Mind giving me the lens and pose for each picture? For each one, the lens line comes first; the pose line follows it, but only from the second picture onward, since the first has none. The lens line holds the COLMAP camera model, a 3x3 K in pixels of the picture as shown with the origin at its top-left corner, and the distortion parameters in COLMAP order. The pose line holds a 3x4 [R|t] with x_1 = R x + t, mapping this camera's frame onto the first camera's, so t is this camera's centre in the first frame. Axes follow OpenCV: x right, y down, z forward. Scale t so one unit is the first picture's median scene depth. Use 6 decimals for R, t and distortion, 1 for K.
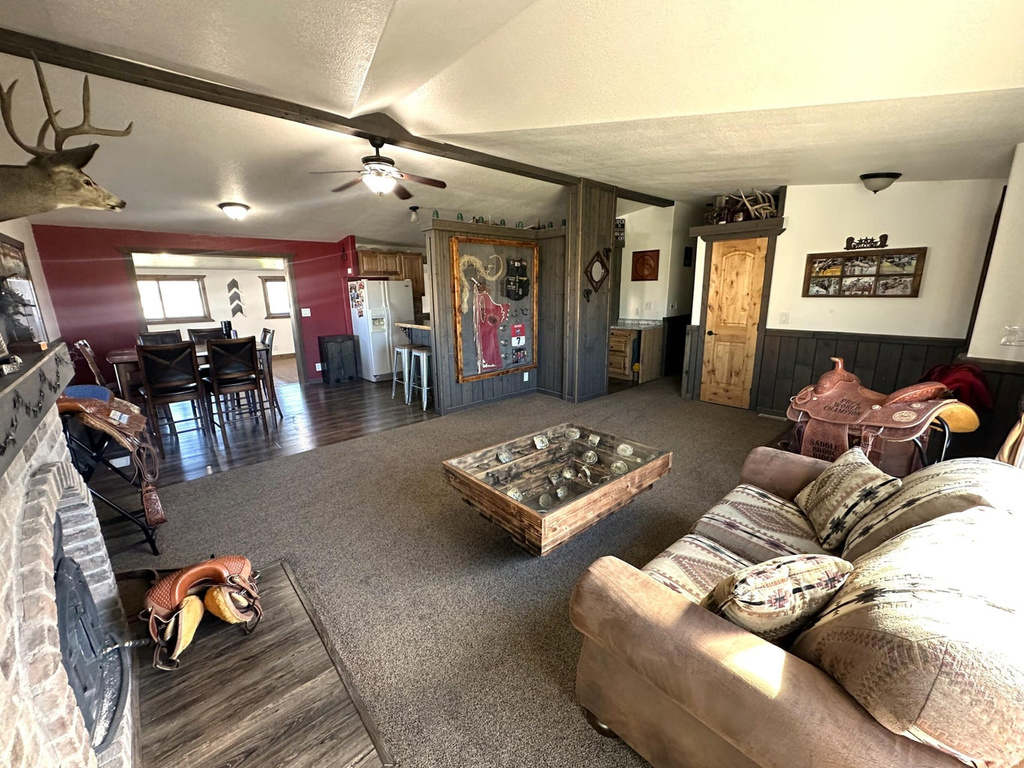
lens RADIAL K [[410.5, 0, 507.4], [0, 410.5, 387.4], [0, 0, 1]] dist [-0.000876, 0.000260]
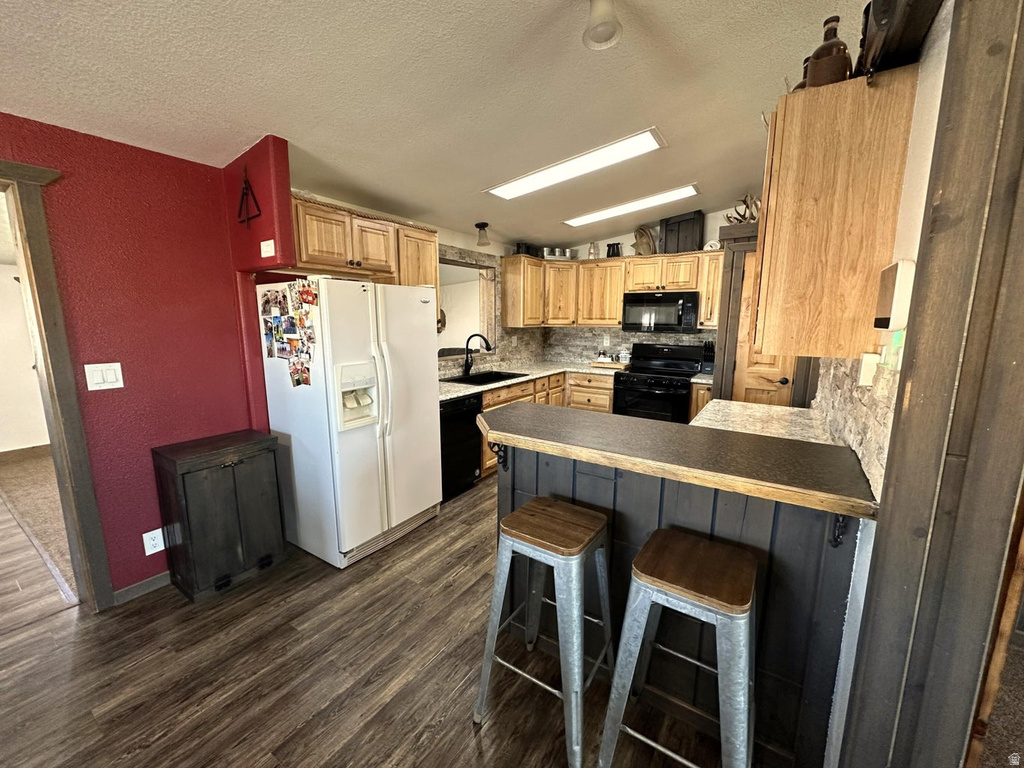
lens RADIAL K [[410.5, 0, 514.8], [0, 410.5, 385.4], [0, 0, 1]] dist [-0.000876, 0.000260]
pose [[0.965379, -0.026215, 0.259532, -0.272108], [0.044153, 0.997003, -0.063529, -0.140912], [-0.257089, 0.072788, 0.963643, 0.619602]]
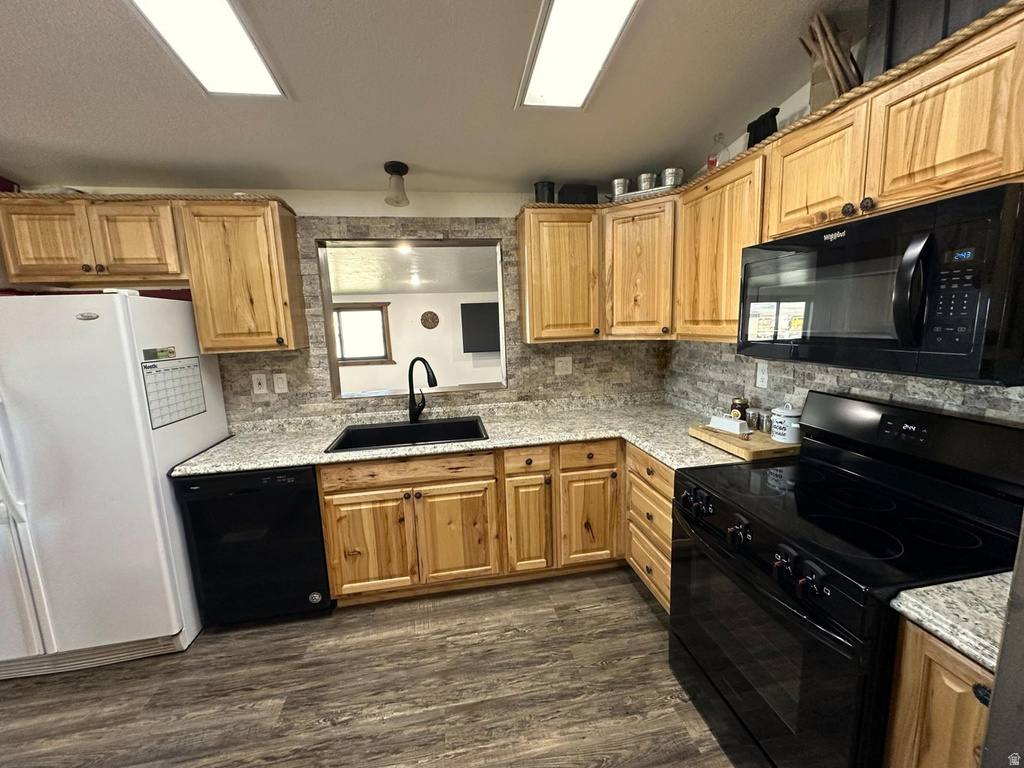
lens RADIAL K [[410.5, 0, 512.6], [0, 410.5, 383.2], [0, 0, 1]] dist [-0.000876, 0.000260]
pose [[0.847318, 0.063093, -0.527325, 0.066487], [-0.097900, 0.994458, -0.038324, -0.222000], [0.521985, 0.084098, 0.848799, 0.925781]]
